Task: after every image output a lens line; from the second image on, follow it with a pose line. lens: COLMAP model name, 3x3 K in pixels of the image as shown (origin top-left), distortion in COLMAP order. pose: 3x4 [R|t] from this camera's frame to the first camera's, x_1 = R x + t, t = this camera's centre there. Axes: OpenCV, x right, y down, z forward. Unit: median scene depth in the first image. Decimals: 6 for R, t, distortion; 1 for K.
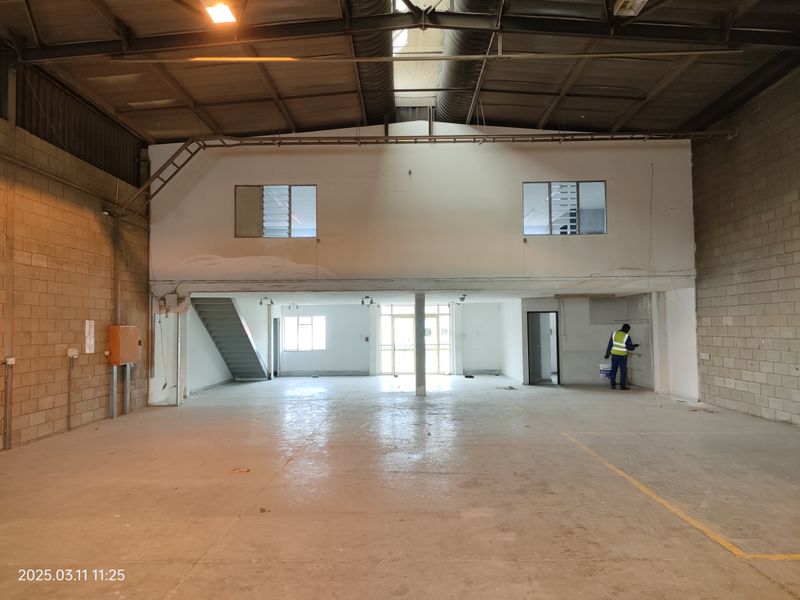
lens RADIAL K [[583.2, 0, 400.0], [0, 583.2, 300.0], [0, 0, 1]] dist [0.060845, -0.055050]
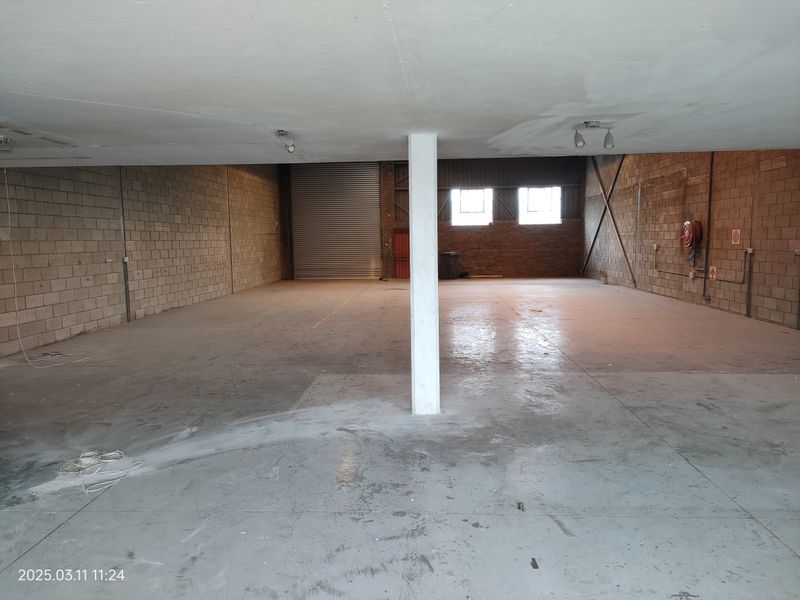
lens RADIAL K [[583.2, 0, 400.0], [0, 583.2, 300.0], [0, 0, 1]] dist [0.060845, -0.055050]
pose [[-0.998787, 0.021024, 0.044524, 0.047927], [0.023640, 0.997974, 0.059066, 0.098823], [-0.043192, 0.060046, -0.997261, 1.981572]]
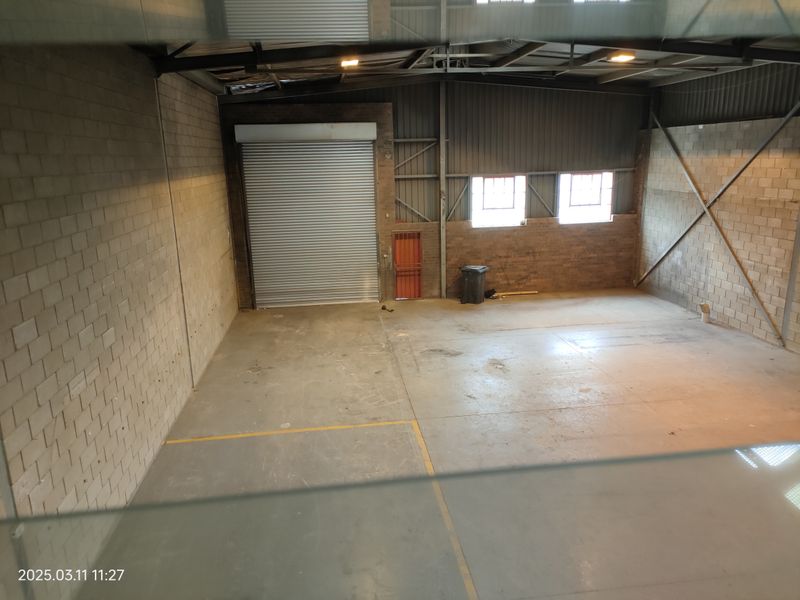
lens RADIAL K [[583.2, 0, 400.0], [0, 583.2, 300.0], [0, 0, 1]] dist [0.060845, -0.055050]
pose [[-0.990262, 0.067174, -0.121938, 0.377126], [0.042176, 0.979481, 0.197074, -0.195479], [0.132674, 0.190012, -0.972776, 1.314830]]
